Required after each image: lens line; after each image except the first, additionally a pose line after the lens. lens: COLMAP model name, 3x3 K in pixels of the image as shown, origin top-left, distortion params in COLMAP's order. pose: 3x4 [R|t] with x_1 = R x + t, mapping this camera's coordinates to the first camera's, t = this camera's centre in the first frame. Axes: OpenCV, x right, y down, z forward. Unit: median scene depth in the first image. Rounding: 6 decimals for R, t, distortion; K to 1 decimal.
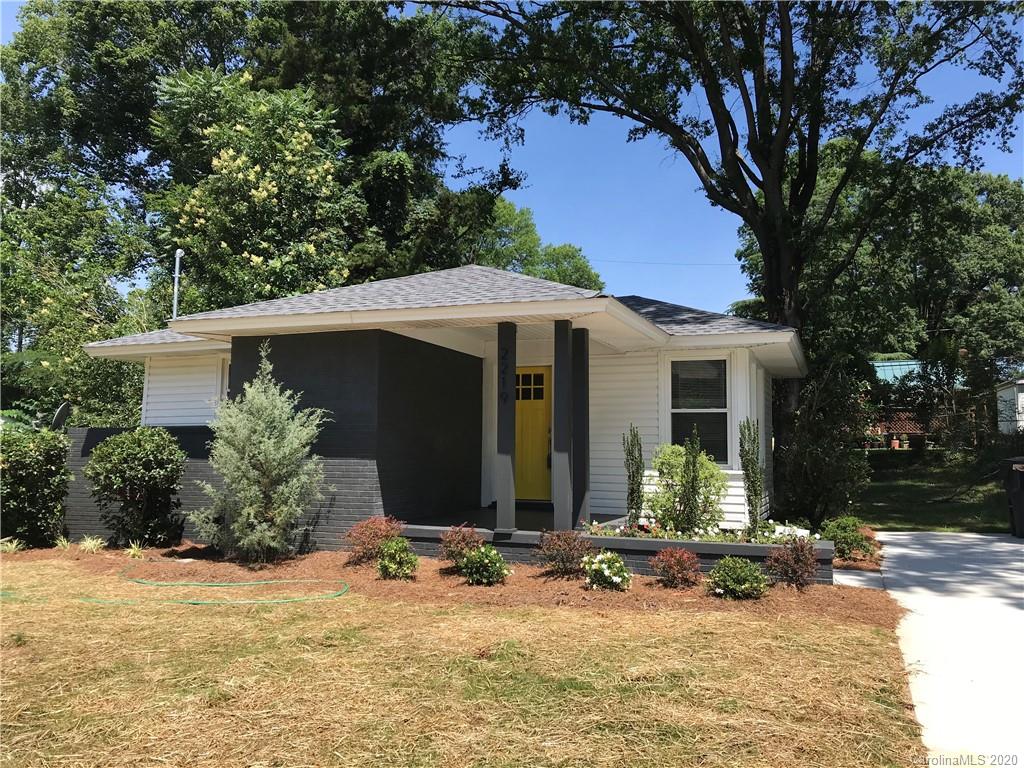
lens RADIAL K [[840.3, 0, 512.0], [0, 840.3, 384.0], [0, 0, 1]] dist [-0.000174, -0.005656]
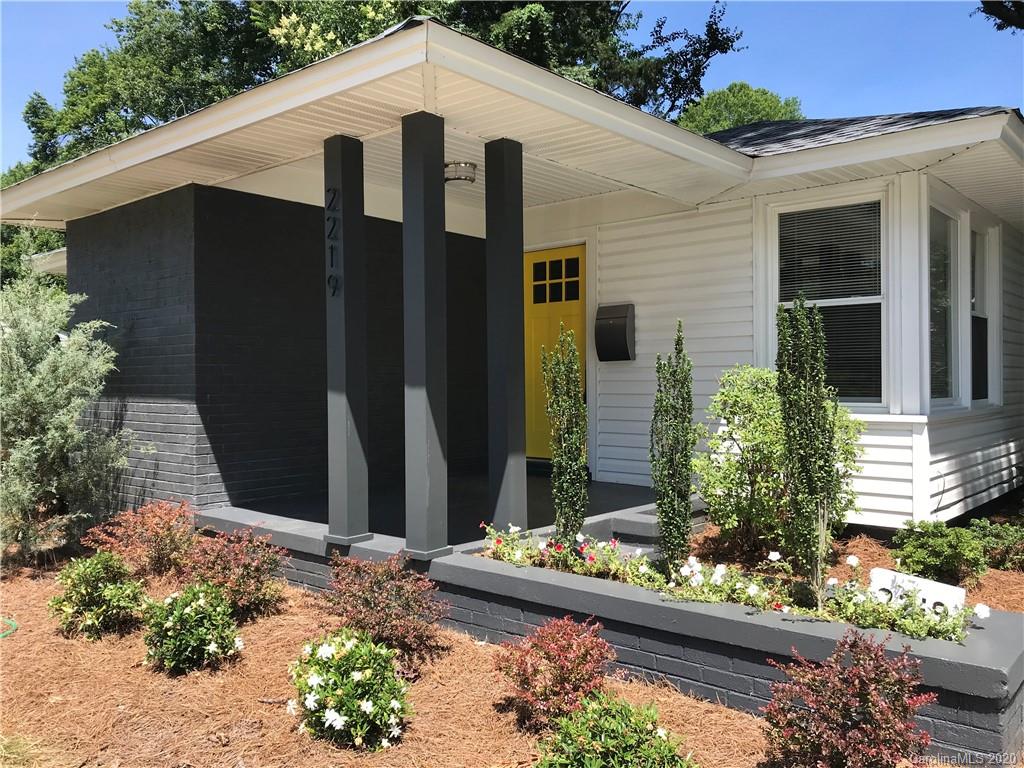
lens RADIAL K [[840.3, 0, 512.0], [0, 840.3, 384.0], [0, 0, 1]] dist [-0.000174, -0.005656]
pose [[0.941622, -0.015172, -0.336329, 0.095442], [0.043701, 0.996040, 0.077419, 0.014987], [0.333823, -0.087597, 0.938557, 0.193302]]
